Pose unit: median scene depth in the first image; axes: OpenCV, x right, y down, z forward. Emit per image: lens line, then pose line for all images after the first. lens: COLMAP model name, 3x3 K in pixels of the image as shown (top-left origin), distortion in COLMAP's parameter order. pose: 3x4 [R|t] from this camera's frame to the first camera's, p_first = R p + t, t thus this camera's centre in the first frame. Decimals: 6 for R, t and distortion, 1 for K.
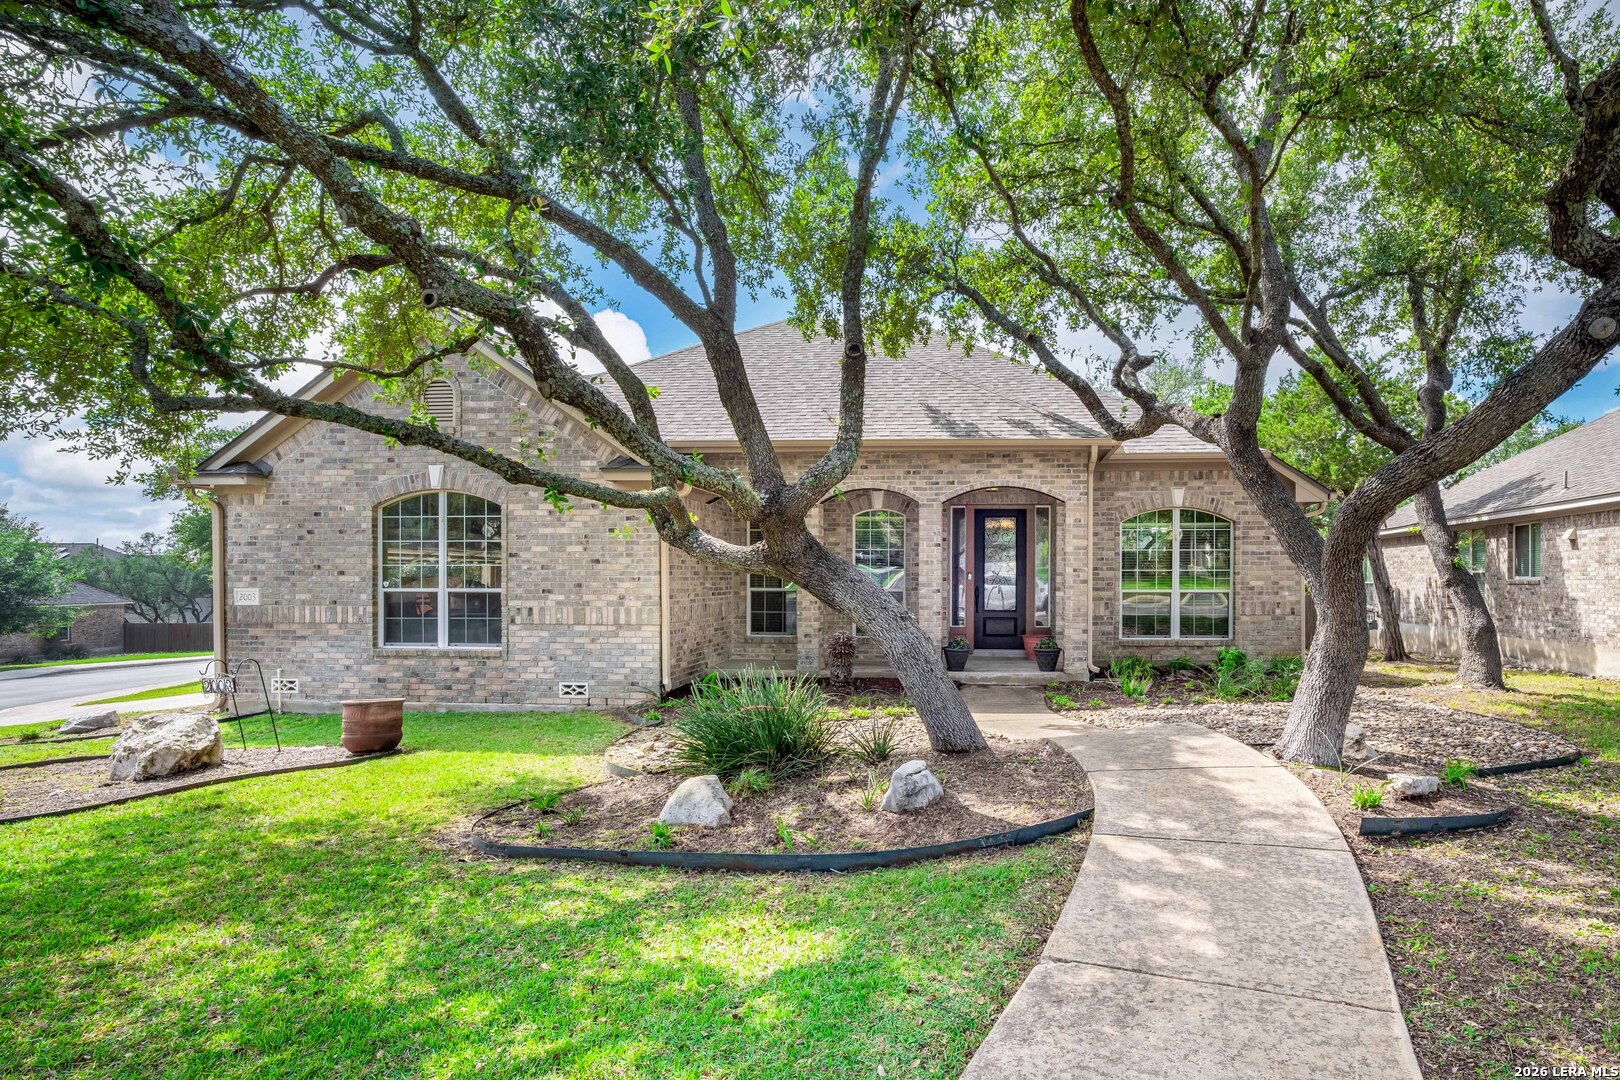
lens RADIAL K [[648.0, 0, 811.7], [0, 648.0, 540.9], [0, 0, 1]] dist [-0.030343, 0.008553]
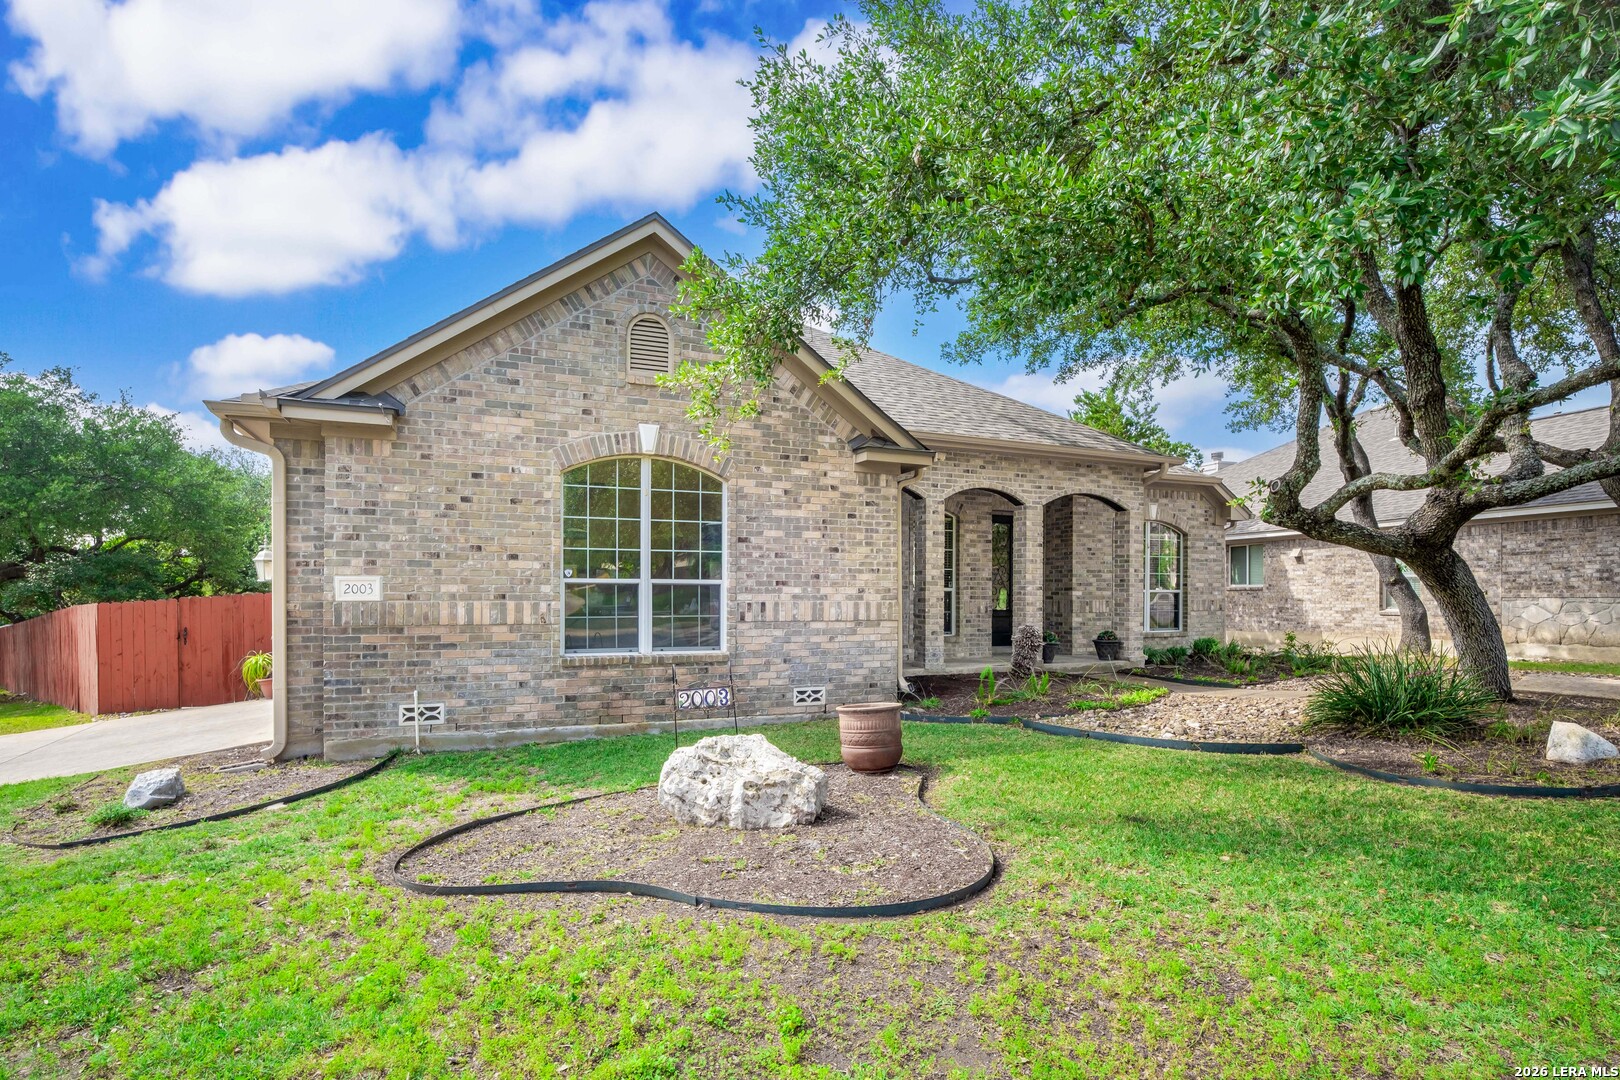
lens RADIAL K [[648.0, 0, 811.7], [0, 648.0, 540.9], [0, 0, 1]] dist [-0.030343, 0.008553]
pose [[0.932749, 0.031096, 0.359184, -0.681659], [-0.026629, 0.999494, -0.017376, 0.035638], [-0.359543, 0.006643, 0.933105, 0.177784]]
